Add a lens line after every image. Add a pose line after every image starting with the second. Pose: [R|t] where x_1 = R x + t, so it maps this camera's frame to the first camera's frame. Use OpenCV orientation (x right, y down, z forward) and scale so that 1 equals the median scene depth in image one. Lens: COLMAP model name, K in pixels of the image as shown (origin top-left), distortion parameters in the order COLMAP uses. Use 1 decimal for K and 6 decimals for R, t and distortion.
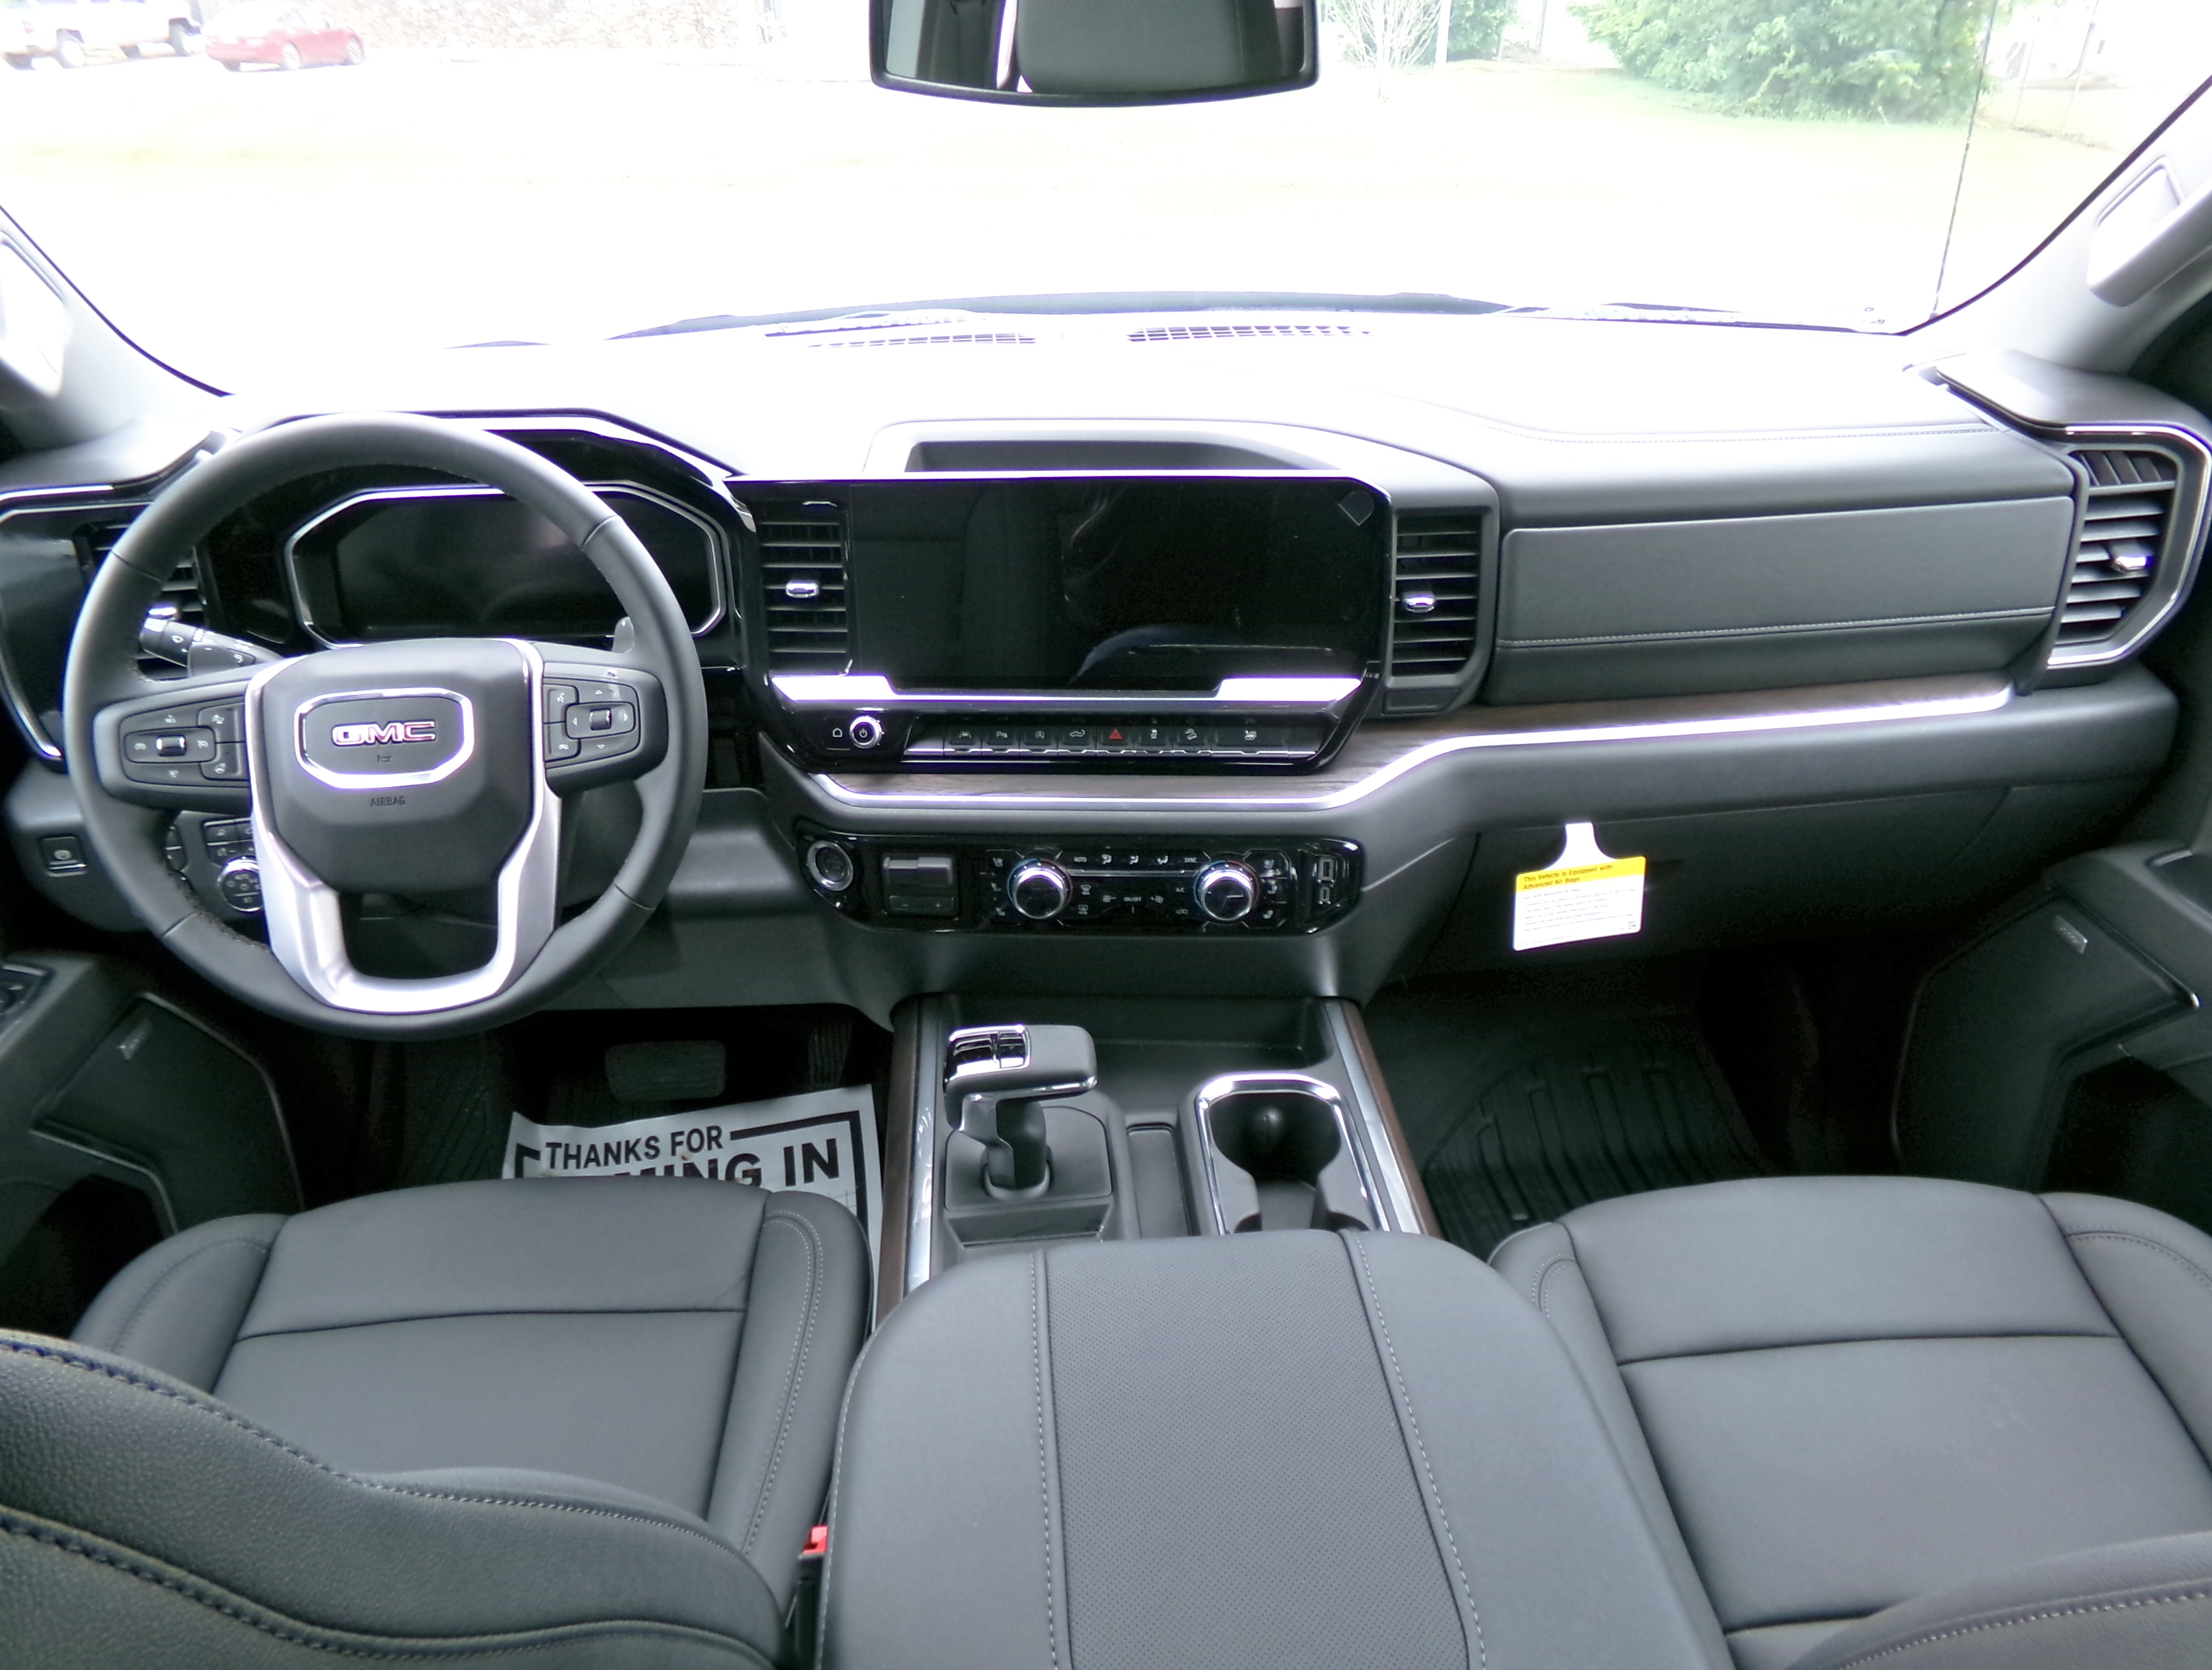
lens RADIAL K [[1756.5, 0, 1107.1], [0, 1756.5, 835.6], [0, 0, 1]] dist [-0.000564, -0.000130]
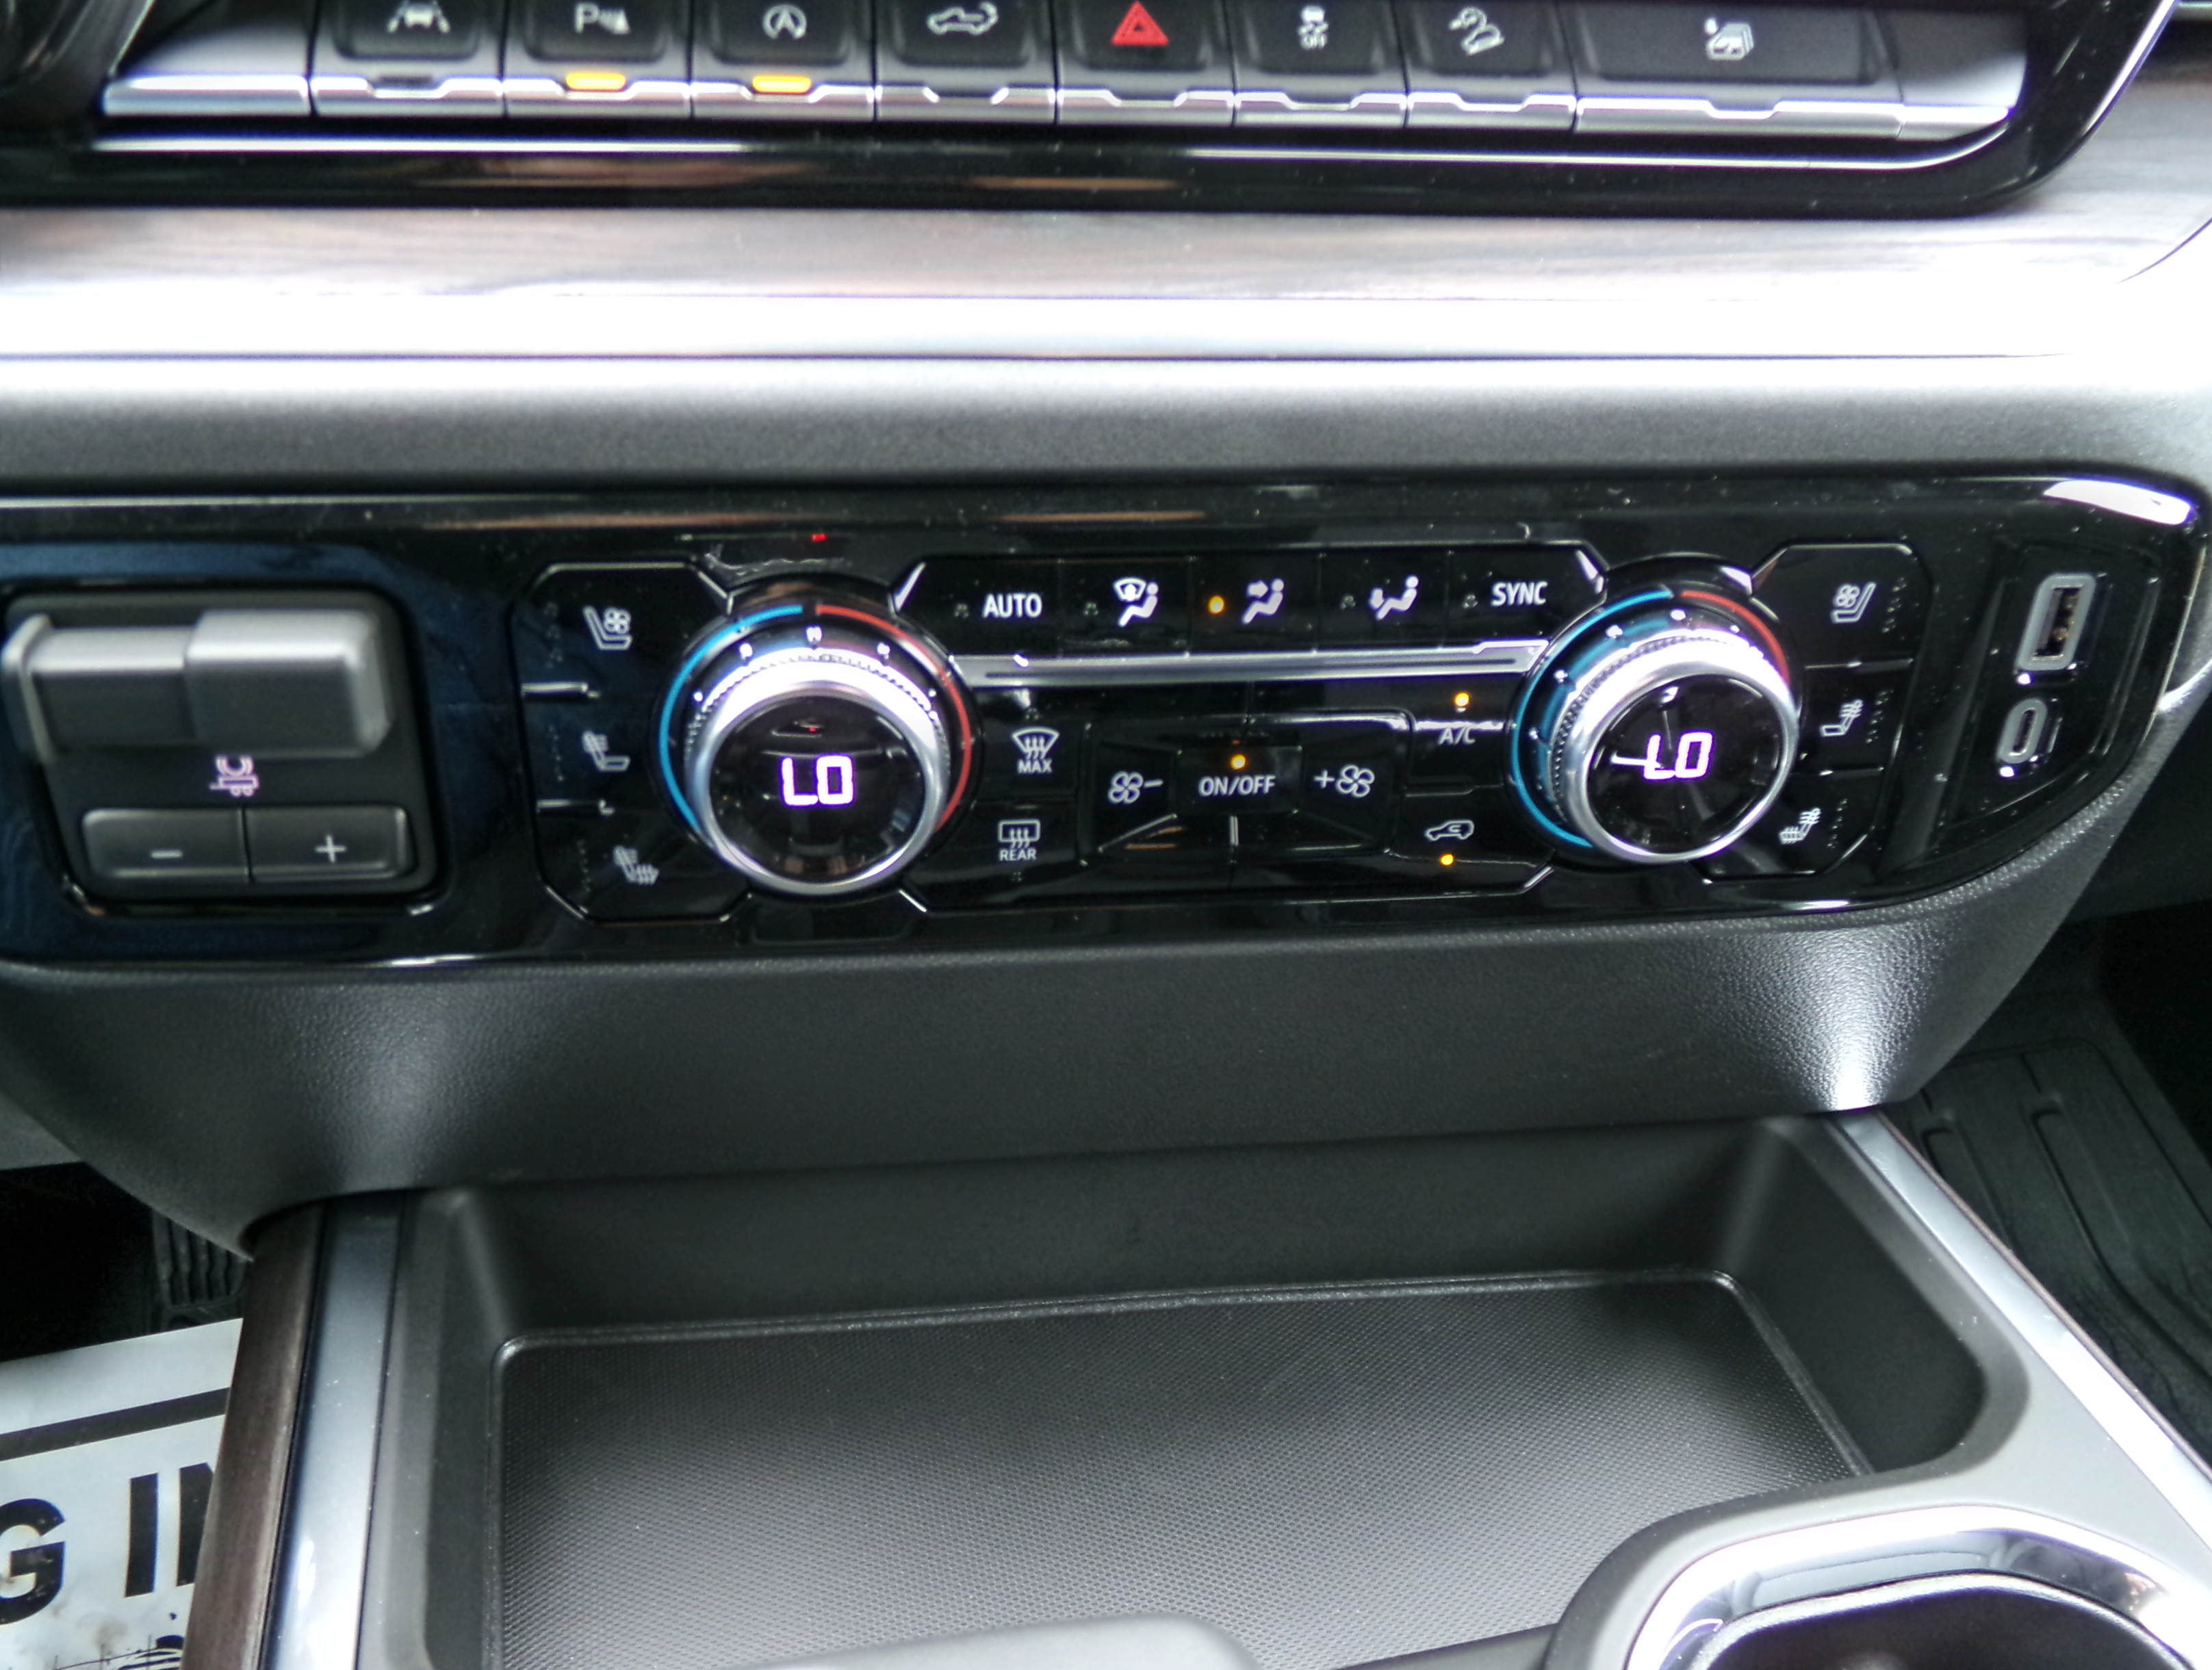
lens RADIAL K [[1815.2, 0, 1103.1], [0, 1815.2, 835.9], [0, 0, 1]] dist [0.041500, 0.000995]
pose [[0.987767, -0.040660, 0.150545, -0.037923], [0.033092, 0.998076, 0.052440, 0.029884], [-0.152388, -0.046816, 0.987211, 0.775223]]
